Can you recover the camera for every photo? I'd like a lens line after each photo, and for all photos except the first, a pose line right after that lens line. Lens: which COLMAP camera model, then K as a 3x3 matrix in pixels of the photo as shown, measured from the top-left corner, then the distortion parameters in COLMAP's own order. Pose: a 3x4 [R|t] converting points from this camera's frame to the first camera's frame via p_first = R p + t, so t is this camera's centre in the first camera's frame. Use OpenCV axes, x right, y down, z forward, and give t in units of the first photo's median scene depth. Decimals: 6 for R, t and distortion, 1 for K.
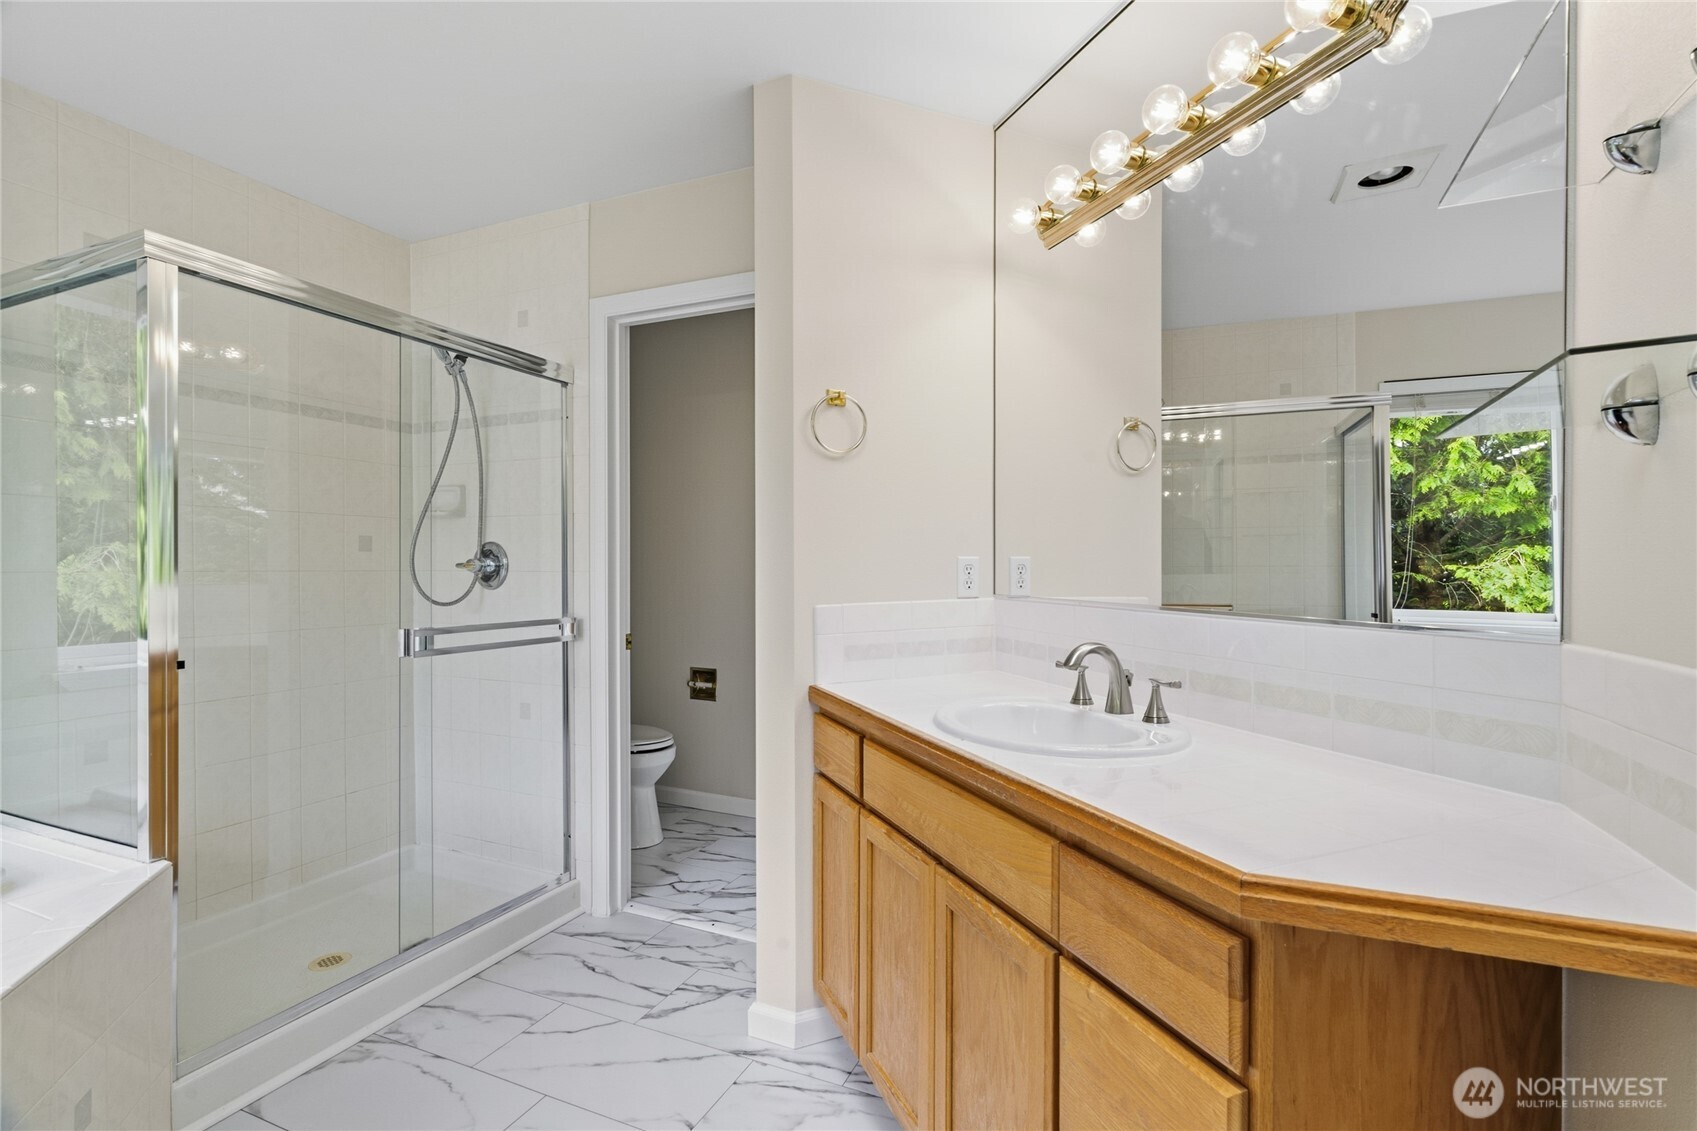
lens RADIAL K [[774.3, 0, 851.4], [0, 774.3, 575.6], [0, 0, 1]] dist [-0.000959, -0.000099]
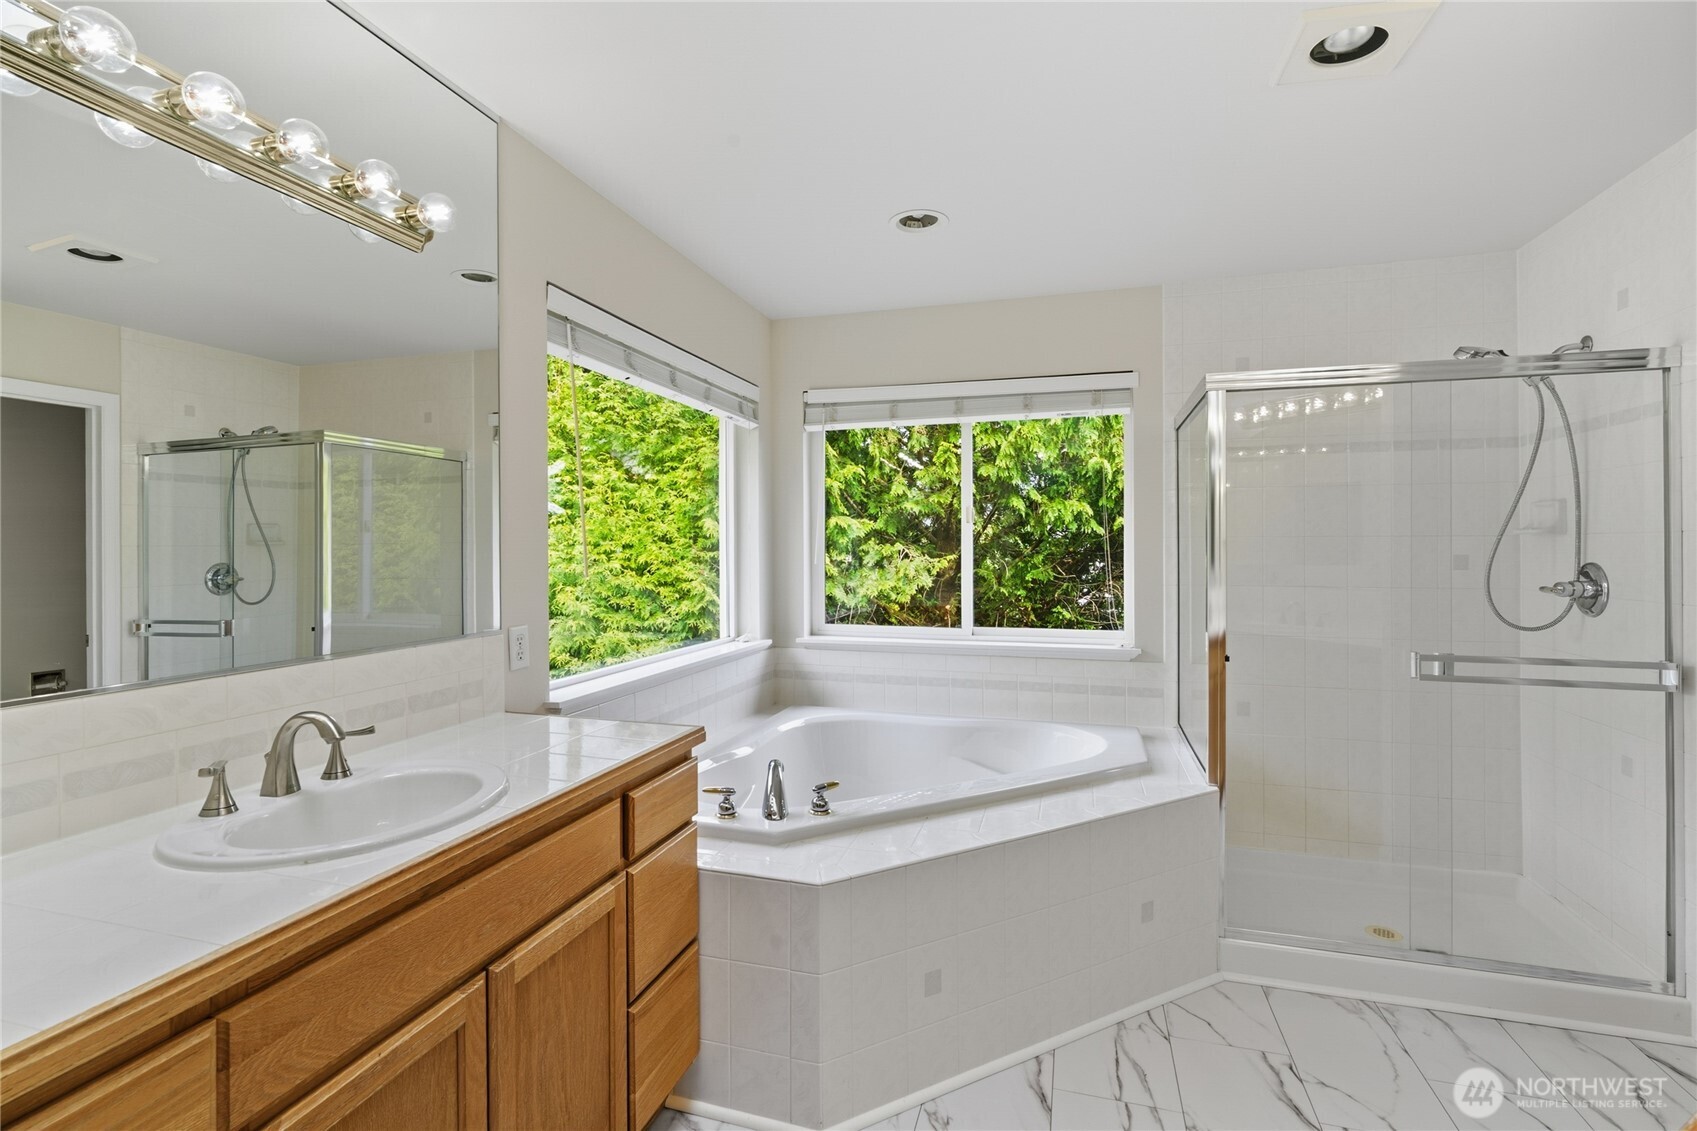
lens RADIAL K [[774.3, 0, 844.3], [0, 774.3, 553.4], [0, 0, 1]] dist [-0.000959, -0.000099]
pose [[0.105621, 0.009432, -0.994362, 0.325831], [-0.005699, 0.999944, 0.008879, -0.058800], [0.994390, 0.004729, 0.105669, 0.071324]]
